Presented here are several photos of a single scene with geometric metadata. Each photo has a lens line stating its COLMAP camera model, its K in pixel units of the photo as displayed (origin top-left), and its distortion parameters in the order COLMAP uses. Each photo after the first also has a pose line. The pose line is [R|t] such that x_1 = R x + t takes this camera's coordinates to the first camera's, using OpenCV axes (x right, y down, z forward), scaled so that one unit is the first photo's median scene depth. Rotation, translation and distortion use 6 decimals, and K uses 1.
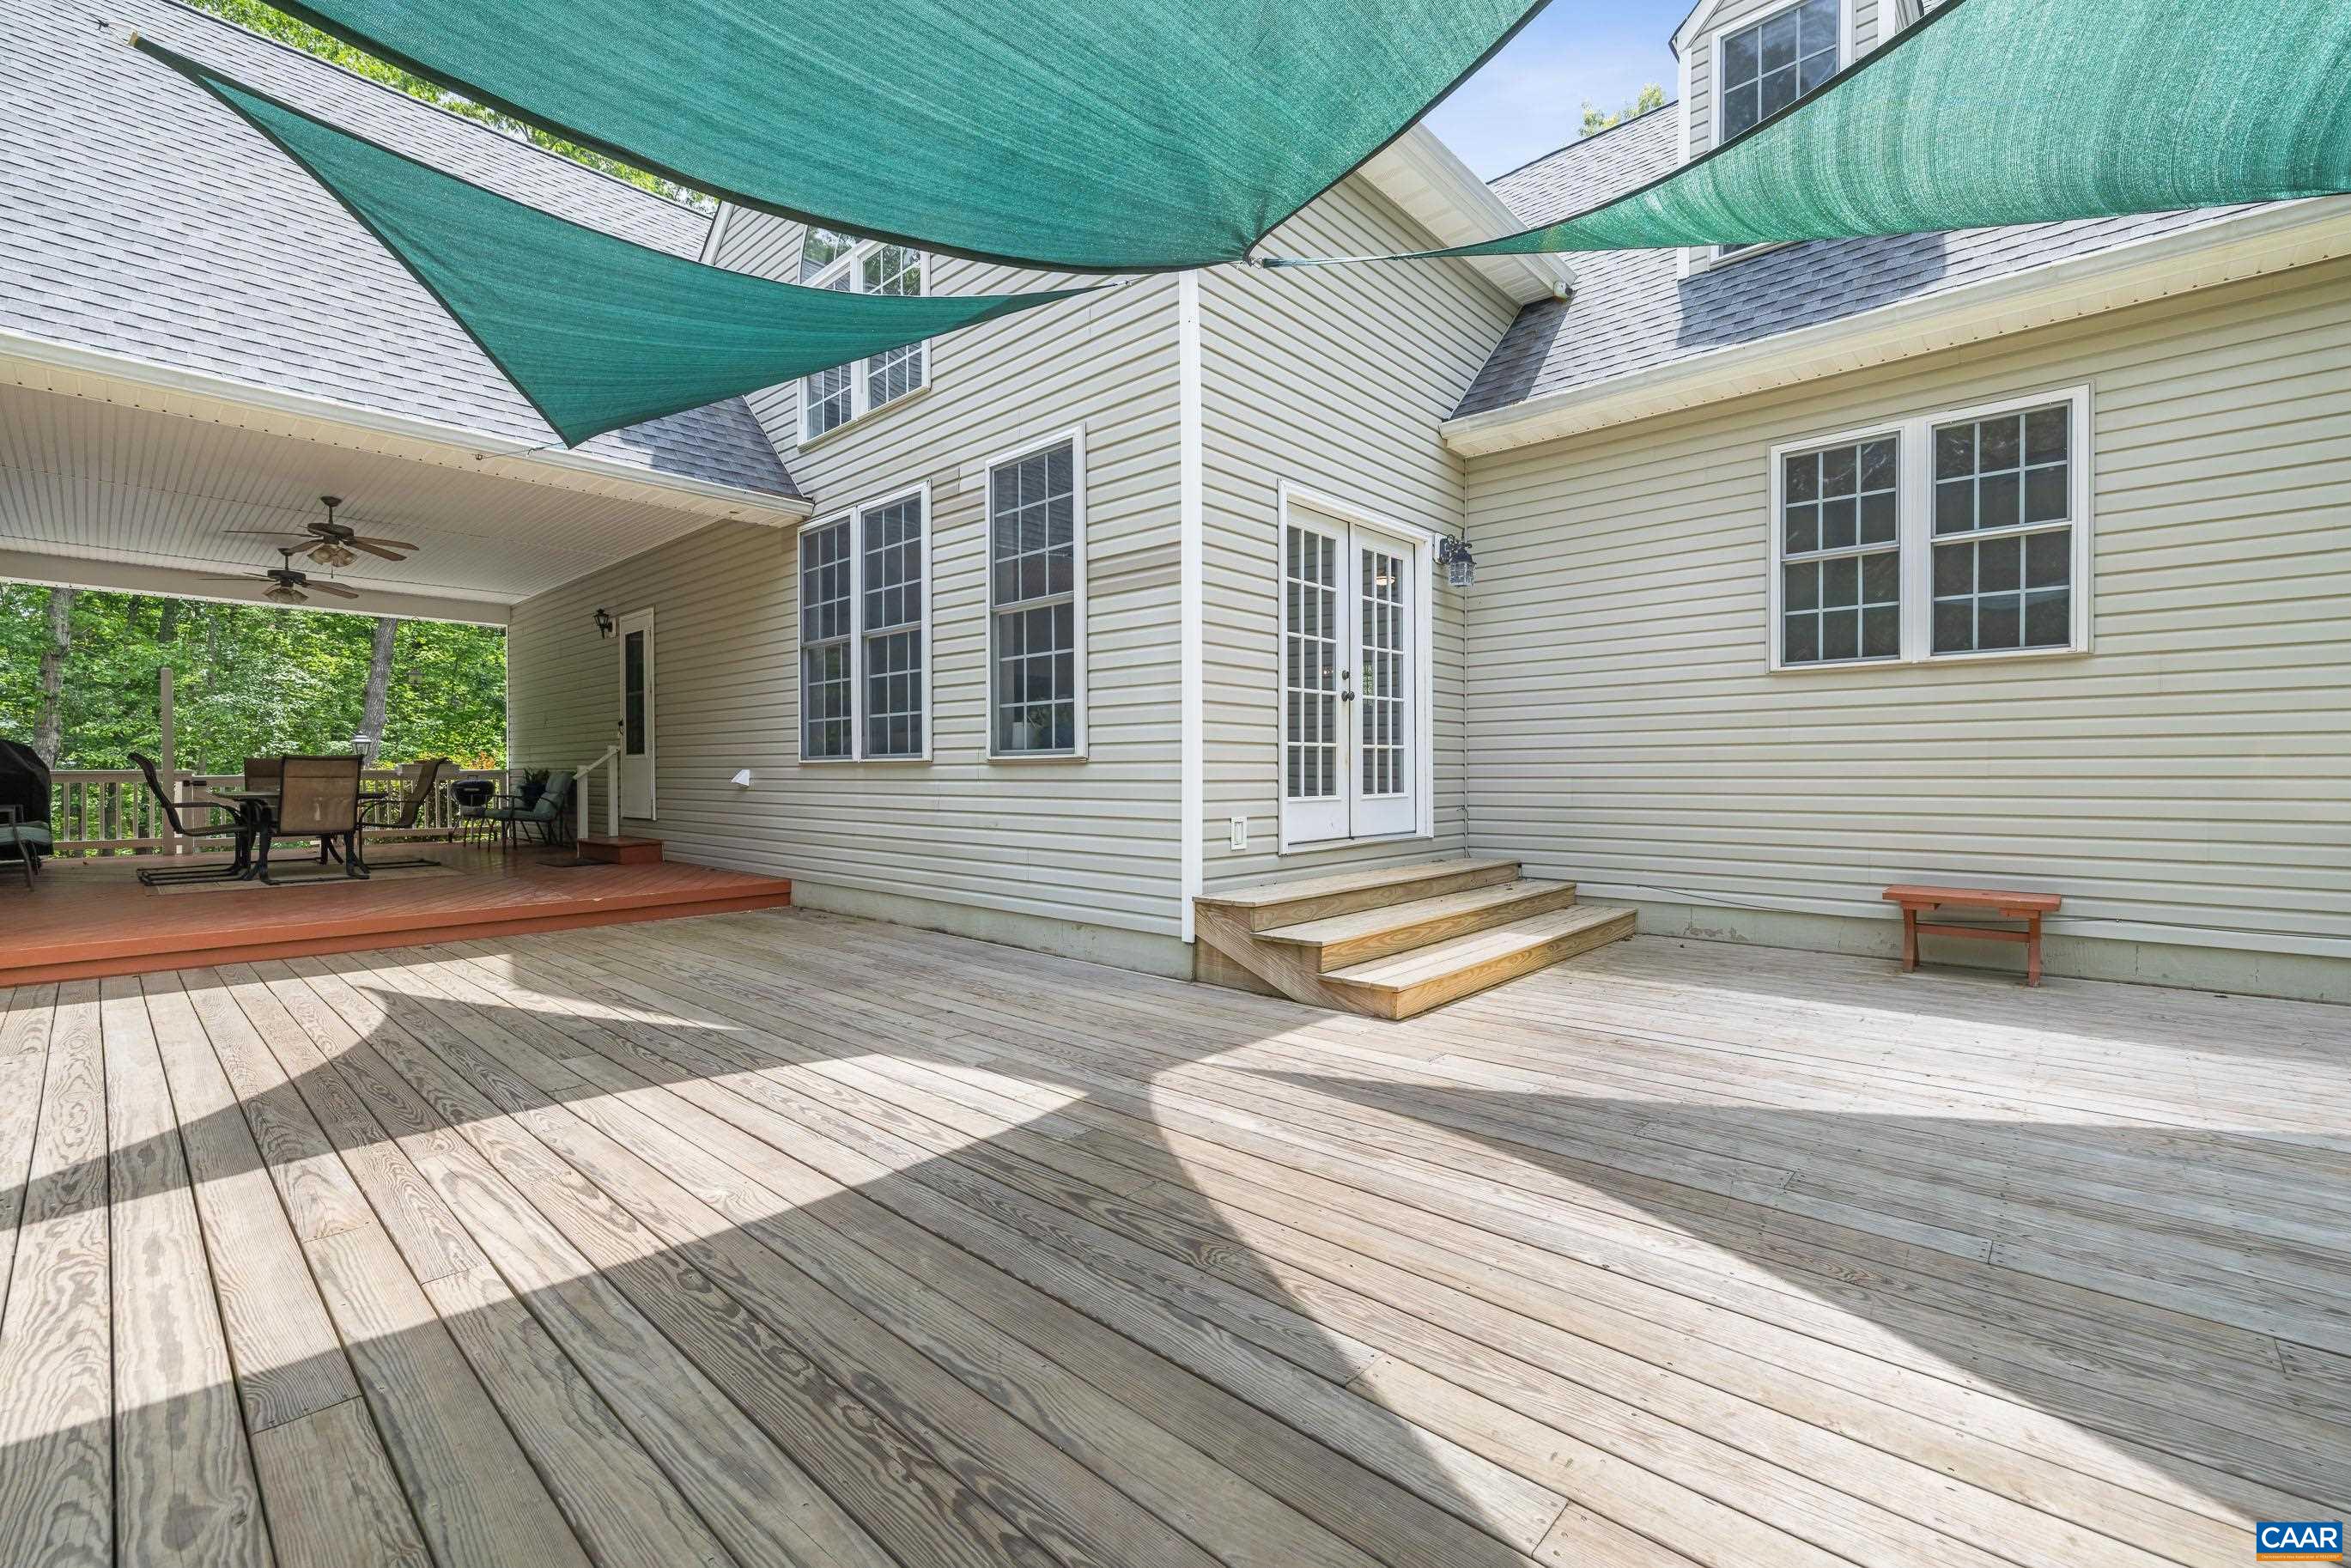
lens RADIAL K [[993.5, 0, 1181.2], [0, 993.5, 779.6], [0, 0, 1]] dist [-0.000860, 0.000068]
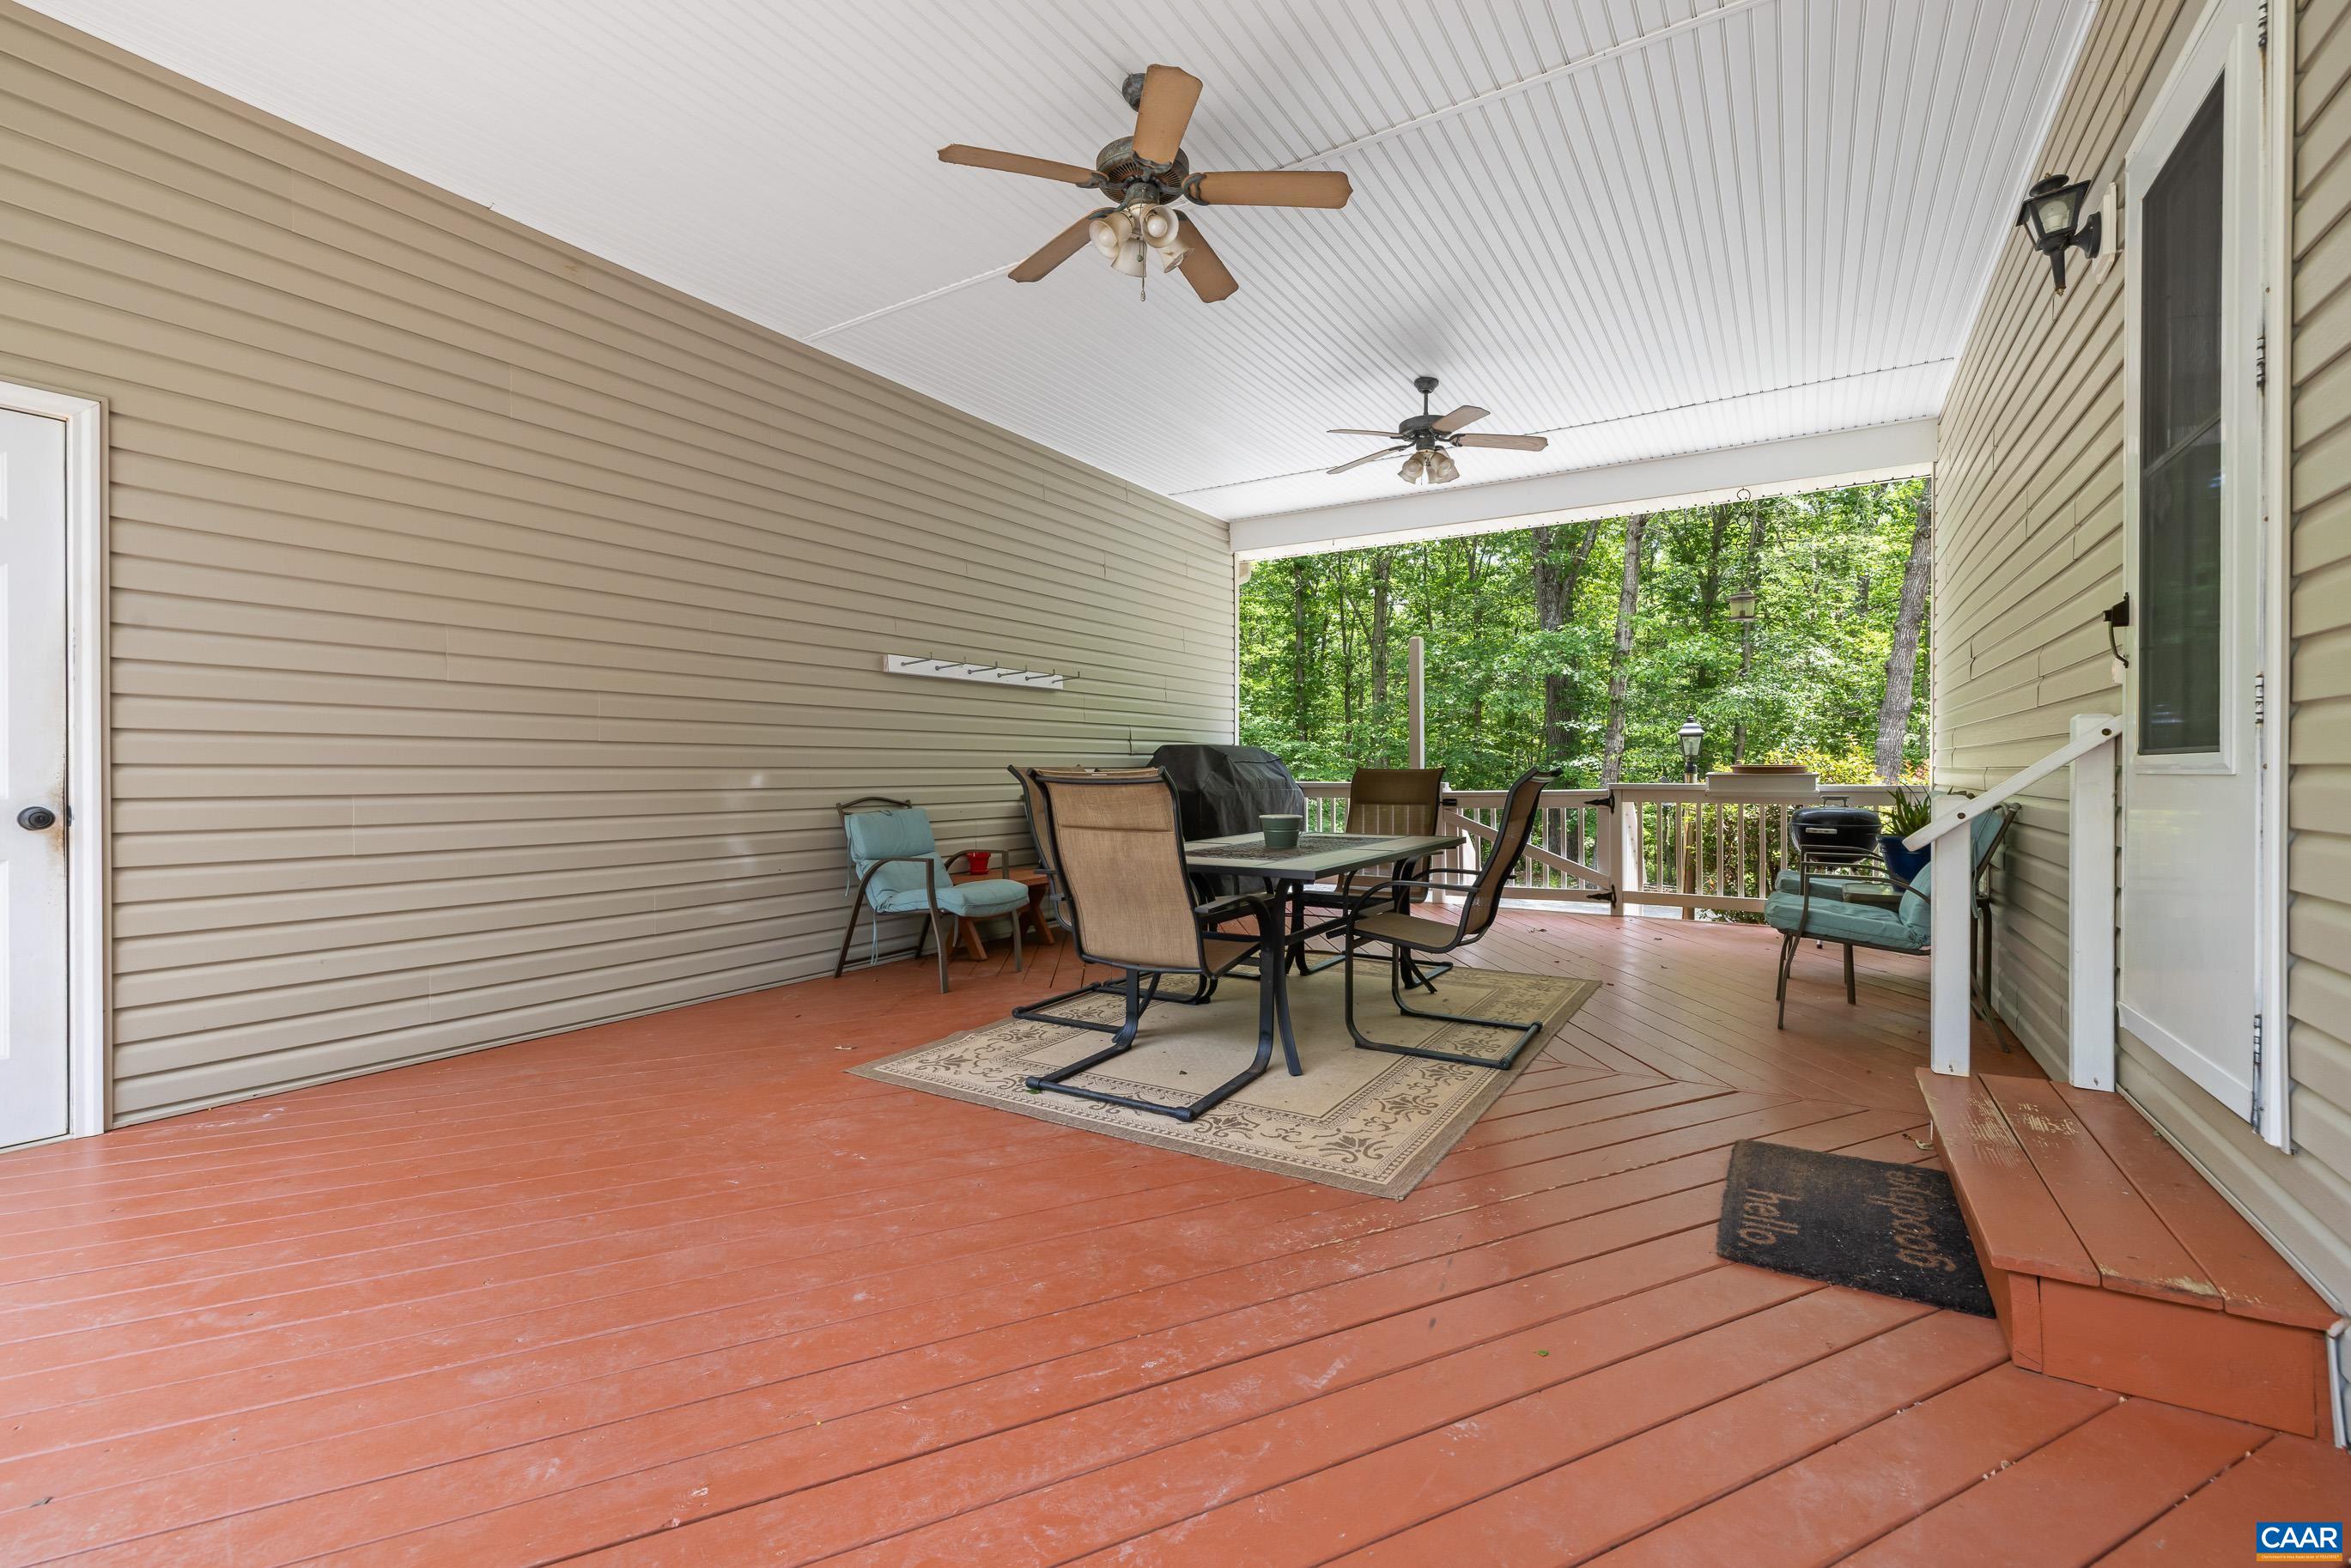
lens RADIAL K [[993.5, 0, 1194.6], [0, 993.5, 776.6], [0, 0, 1]] dist [-0.000860, 0.000068]
pose [[0.193595, 0.014207, -0.980979, -0.383597], [-0.004679, 0.999897, 0.013558, -0.022218], [0.981070, 0.001966, 0.193641, 0.751344]]
